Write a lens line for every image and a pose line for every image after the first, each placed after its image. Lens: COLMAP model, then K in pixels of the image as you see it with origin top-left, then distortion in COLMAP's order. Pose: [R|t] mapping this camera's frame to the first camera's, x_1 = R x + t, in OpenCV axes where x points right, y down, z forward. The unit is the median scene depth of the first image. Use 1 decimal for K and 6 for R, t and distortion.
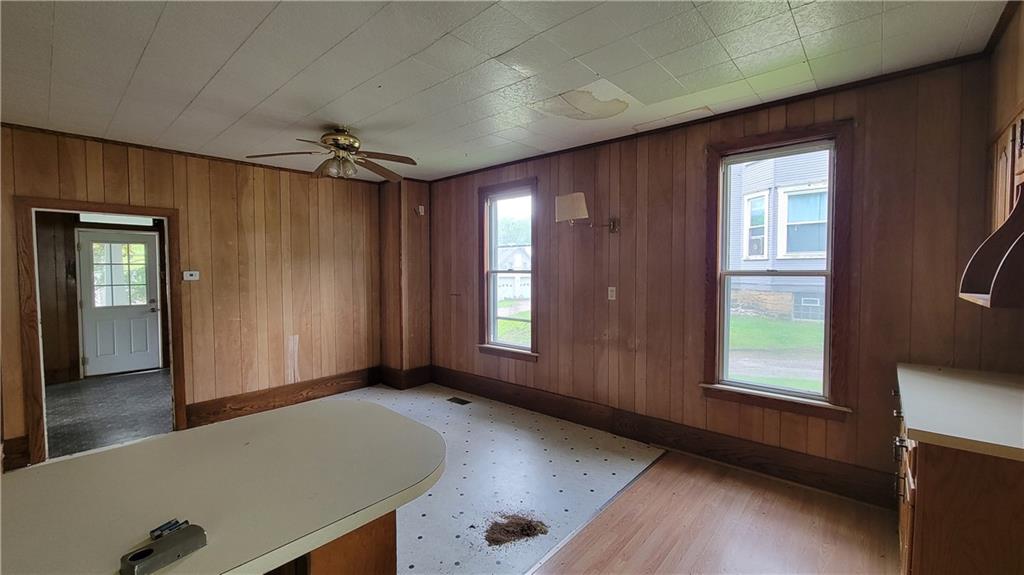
lens RADIAL K [[417.2, 0, 509.5], [0, 417.2, 284.3], [0, 0, 1]] dist [-0.000475, -0.000038]
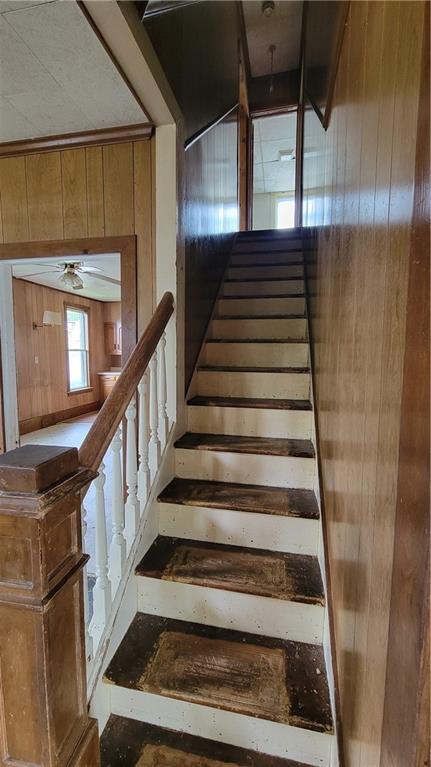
lens RADIAL K [[312.5, 0, 215.5], [0, 312.5, 383.5], [0, 0, 1]] dist [-0.000475, -0.000038]
pose [[-0.494823, -0.089760, 0.864345, -1.492293], [0.025749, 0.992700, 0.117831, -0.021263], [-0.868612, 0.080562, -0.488900, 0.996794]]
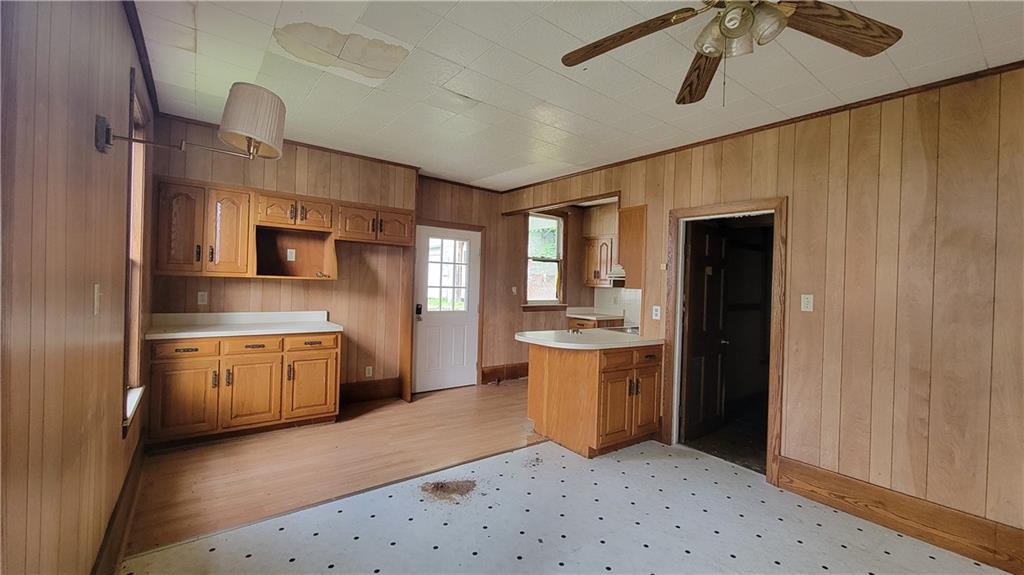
lens RADIAL K [[417.2, 0, 509.5], [0, 417.2, 284.3], [0, 0, 1]] dist [-0.000475, -0.000038]
pose [[-0.979649, -0.029339, 0.198563, -0.231673], [-0.021895, 0.998976, 0.039585, -0.018954], [-0.199521, 0.034432, -0.979288, 1.318774]]
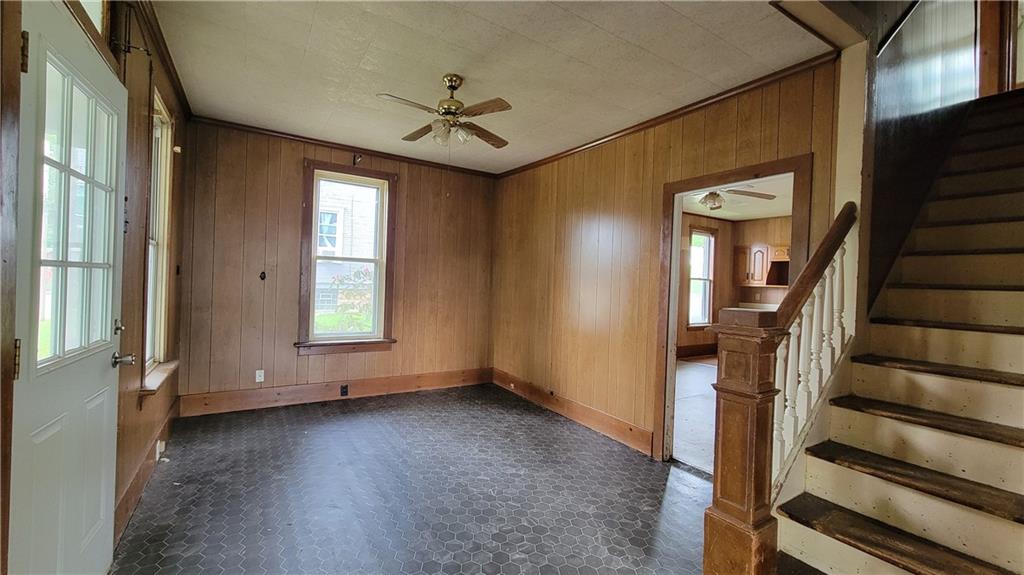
lens RADIAL K [[417.2, 0, 509.5], [0, 417.2, 284.3], [0, 0, 1]] dist [-0.000475, -0.000038]
pose [[0.276761, 0.007692, 0.960908, -1.765060], [0.002316, 0.999960, -0.008672, 0.021032], [-0.960936, 0.004625, 0.276732, 1.128920]]
